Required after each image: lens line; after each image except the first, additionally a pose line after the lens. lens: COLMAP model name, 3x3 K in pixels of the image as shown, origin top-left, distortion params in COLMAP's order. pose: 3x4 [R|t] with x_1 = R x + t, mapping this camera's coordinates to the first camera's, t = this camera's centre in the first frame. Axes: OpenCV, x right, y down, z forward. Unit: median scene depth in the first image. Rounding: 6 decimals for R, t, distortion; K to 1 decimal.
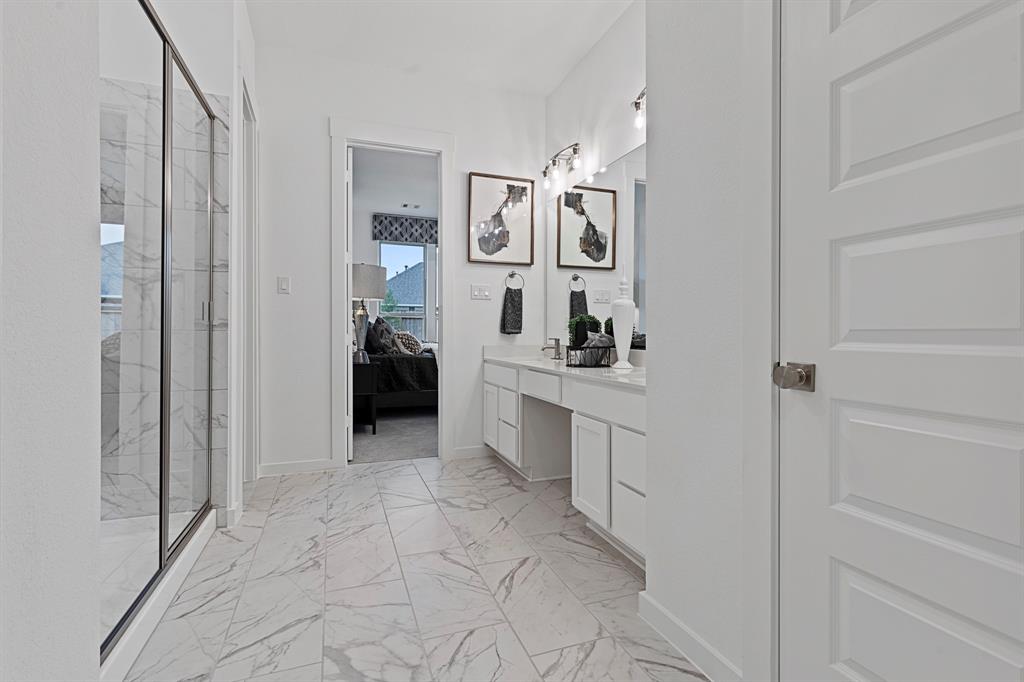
lens RADIAL K [[466.7, 0, 510.3], [0, 466.7, 335.9], [0, 0, 1]] dist [0.000066, -0.000045]
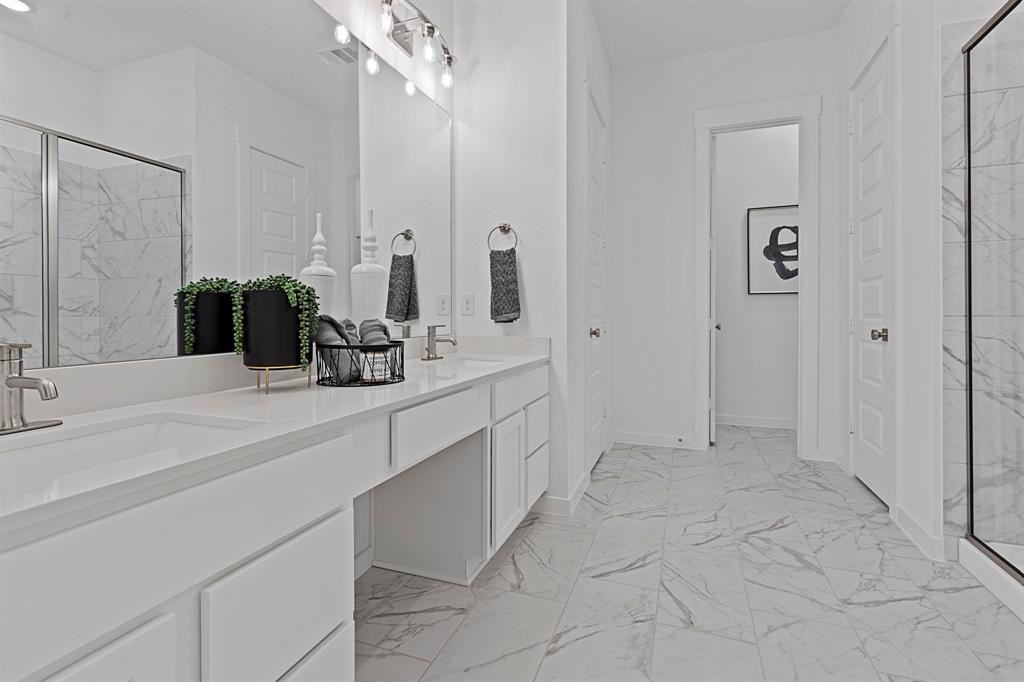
lens RADIAL K [[466.7, 0, 511.3], [0, 466.7, 315.1], [0, 0, 1]] dist [0.000066, -0.000045]
pose [[-0.749002, -0.004299, 0.662553, -0.516693], [0.001660, 0.999964, 0.008364, -0.022864], [-0.662565, 0.007365, -0.748968, 2.140463]]
